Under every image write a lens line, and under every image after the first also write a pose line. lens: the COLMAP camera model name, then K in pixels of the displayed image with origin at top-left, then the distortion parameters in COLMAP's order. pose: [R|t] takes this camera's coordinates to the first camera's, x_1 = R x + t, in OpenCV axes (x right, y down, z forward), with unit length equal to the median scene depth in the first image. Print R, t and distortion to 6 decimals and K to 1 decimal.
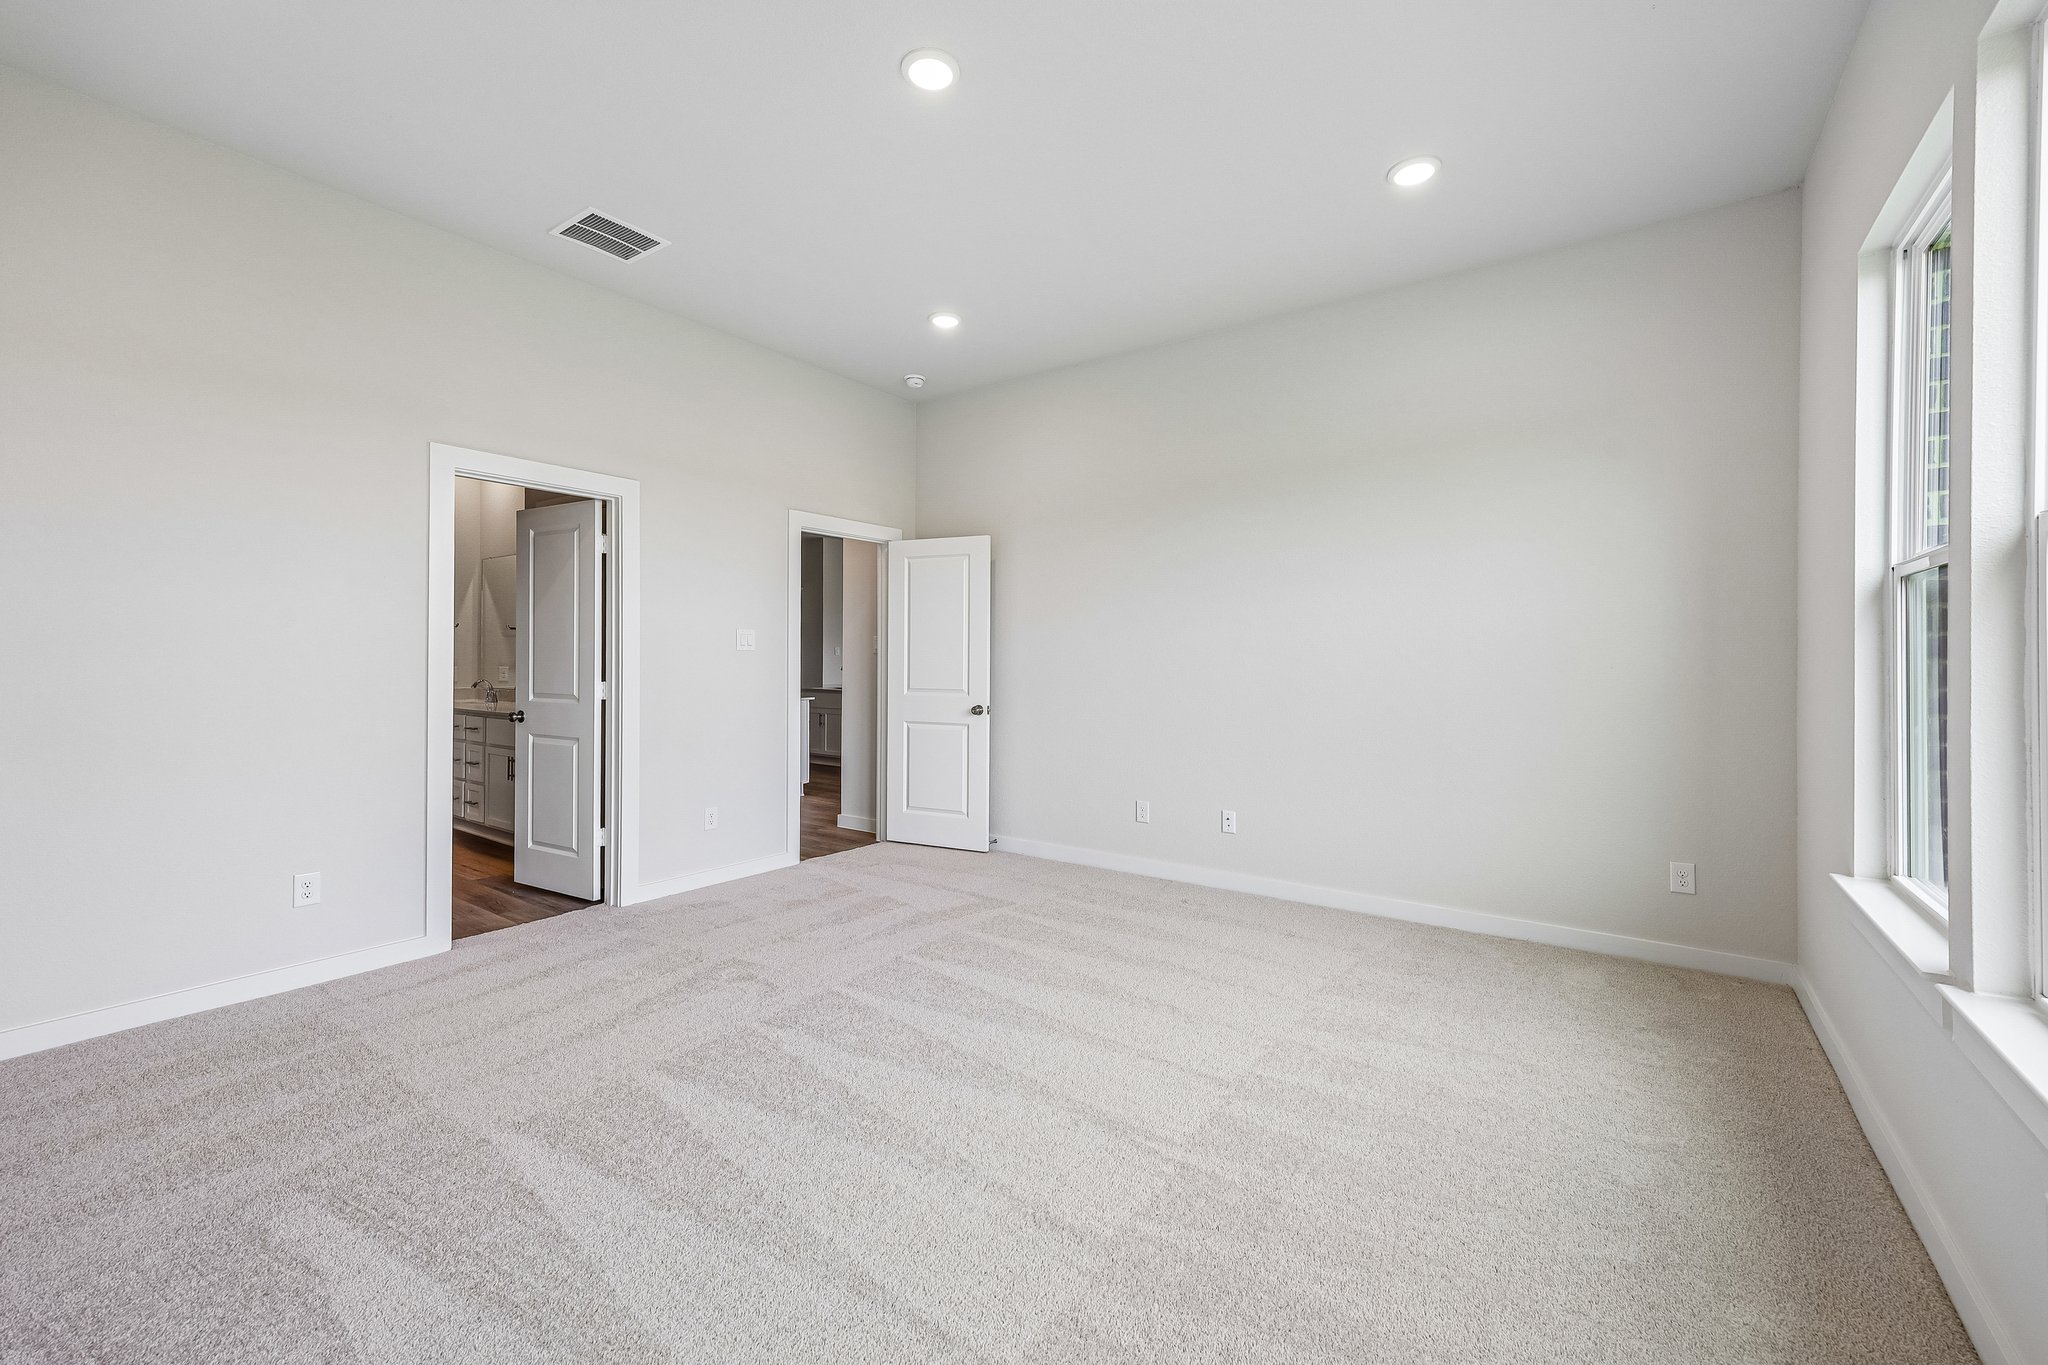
lens RADIAL K [[830.4, 0, 1019.2], [0, 830.4, 662.3], [0, 0, 1]] dist [0.009591, 0.001528]
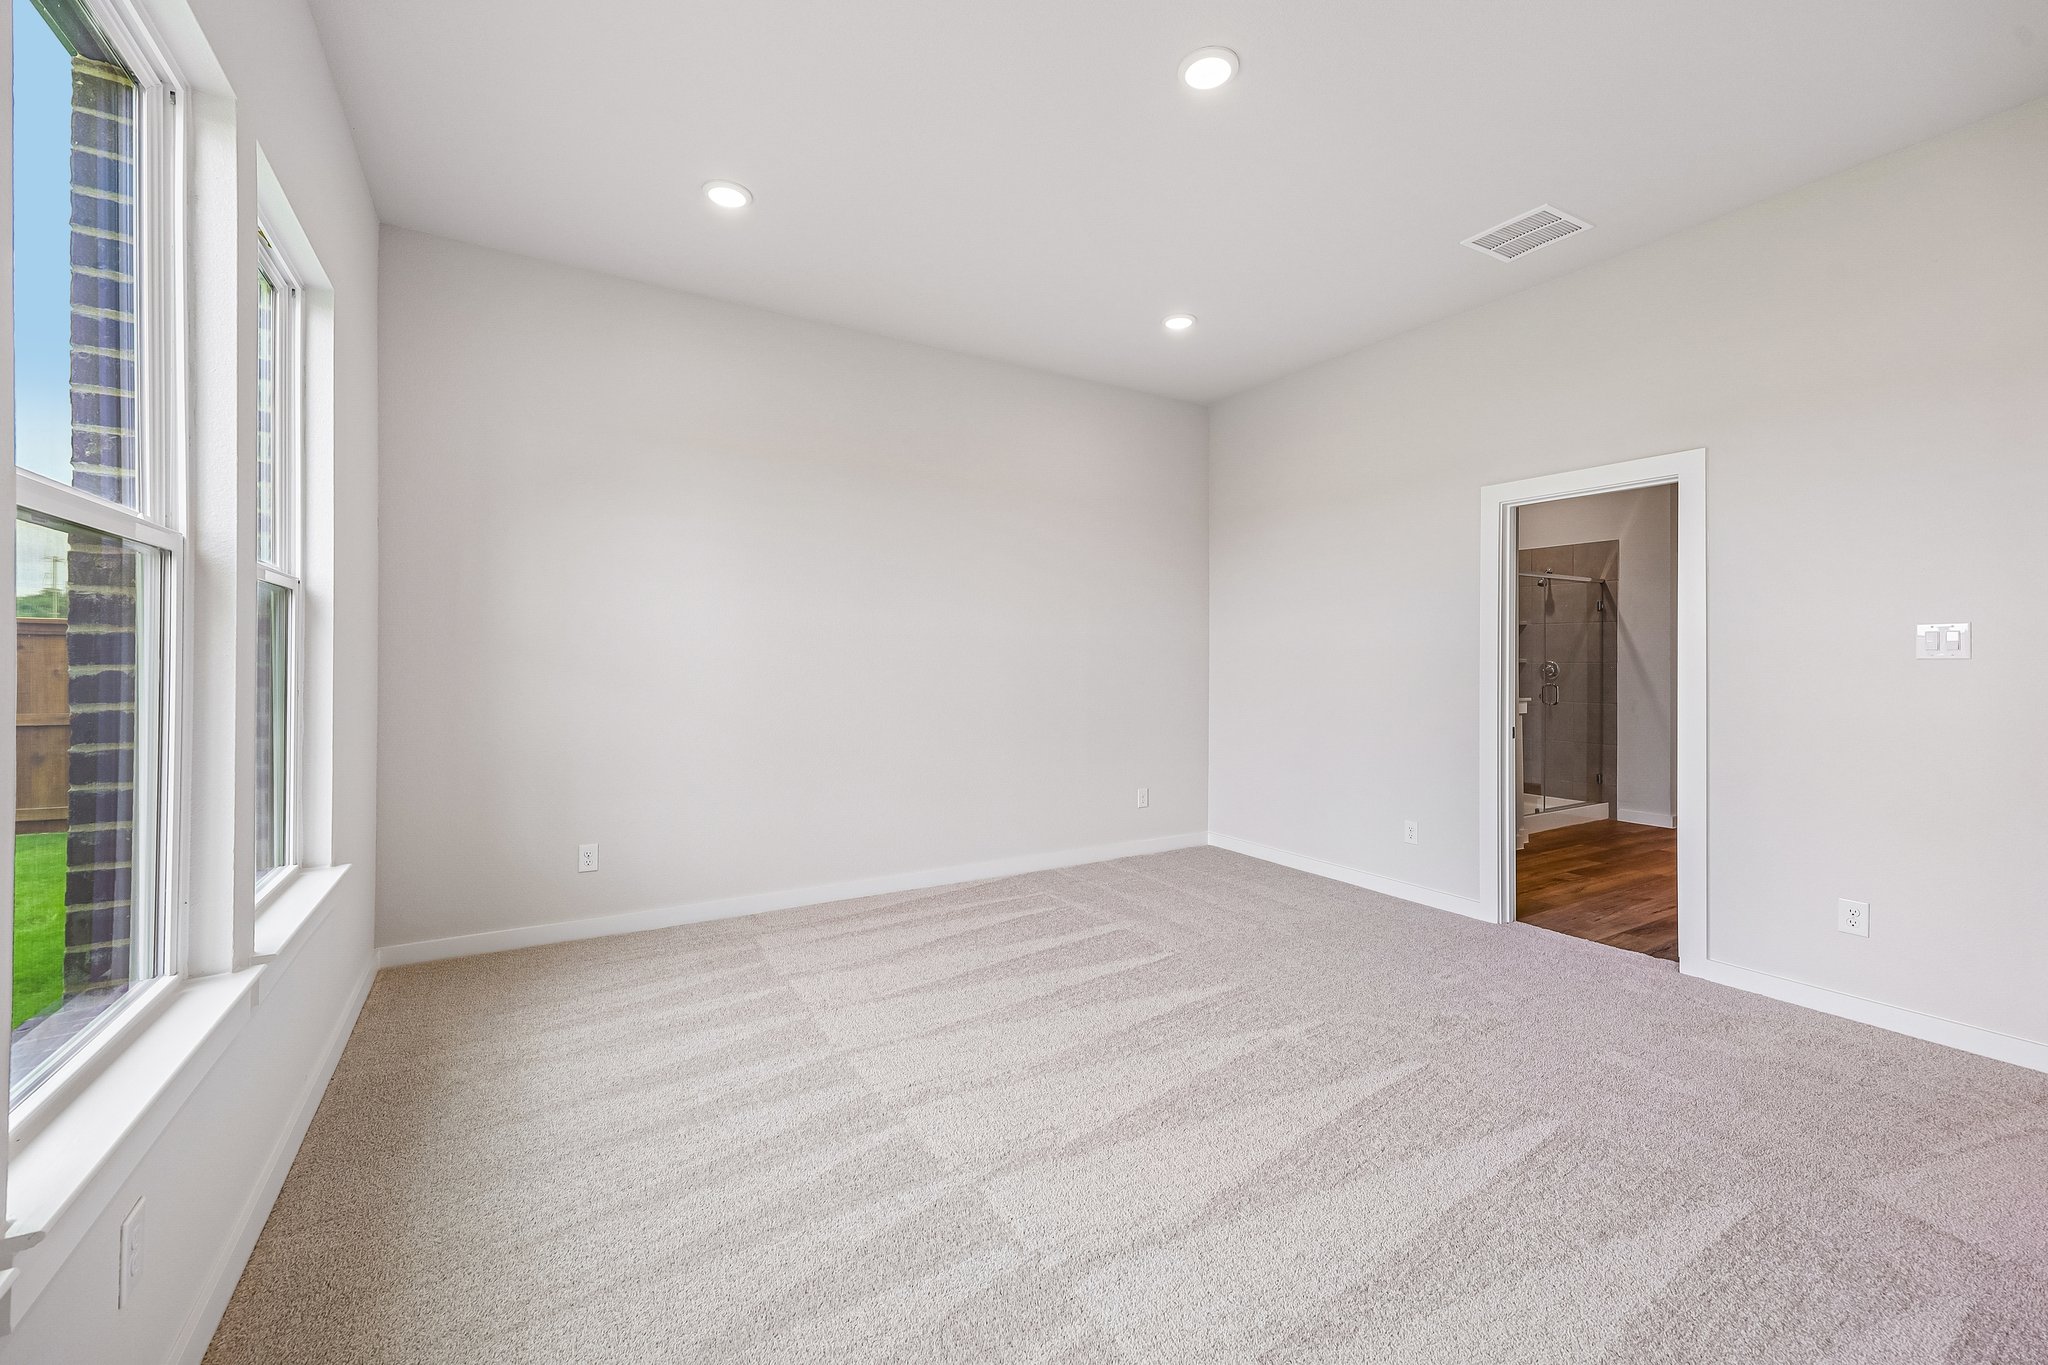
lens RADIAL K [[830.4, 0, 1028.5], [0, 830.4, 665.4], [0, 0, 1]] dist [0.009591, 0.001528]
pose [[-0.370854, -0.001907, -0.928689, 0.707396], [-0.010790, 0.999939, 0.002255, -0.006352], [0.928629, 0.010857, -0.370852, 0.943217]]
